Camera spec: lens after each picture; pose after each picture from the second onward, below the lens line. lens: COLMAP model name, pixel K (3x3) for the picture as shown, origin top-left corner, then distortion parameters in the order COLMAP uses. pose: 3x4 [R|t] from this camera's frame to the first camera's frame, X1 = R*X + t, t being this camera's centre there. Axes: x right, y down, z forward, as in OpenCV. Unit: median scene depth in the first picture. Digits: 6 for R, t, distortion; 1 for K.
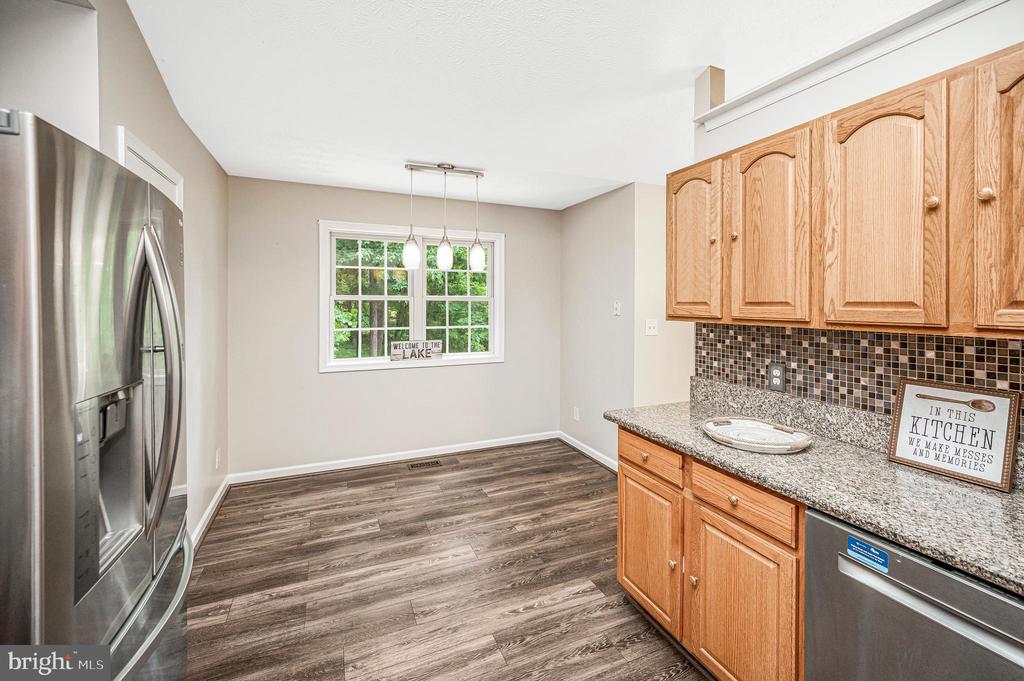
lens RADIAL K [[421.9, 0, 519.8], [0, 421.9, 304.3], [0, 0, 1]] dist [0.002340, -0.000887]
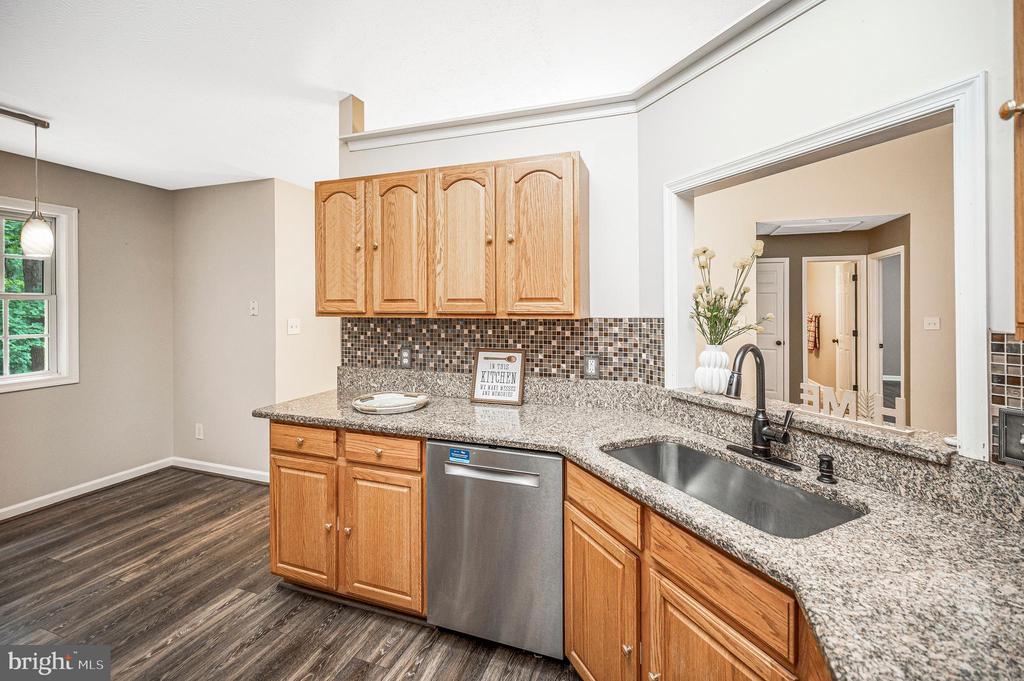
lens RADIAL K [[421.9, 0, 514.6], [0, 421.9, 311.3], [0, 0, 1]] dist [0.002340, -0.000887]
pose [[0.687612, -0.013847, 0.725946, -0.114875], [0.005539, 0.999889, 0.013826, 0.015585], [-0.726057, -0.005485, 0.687612, -0.152341]]
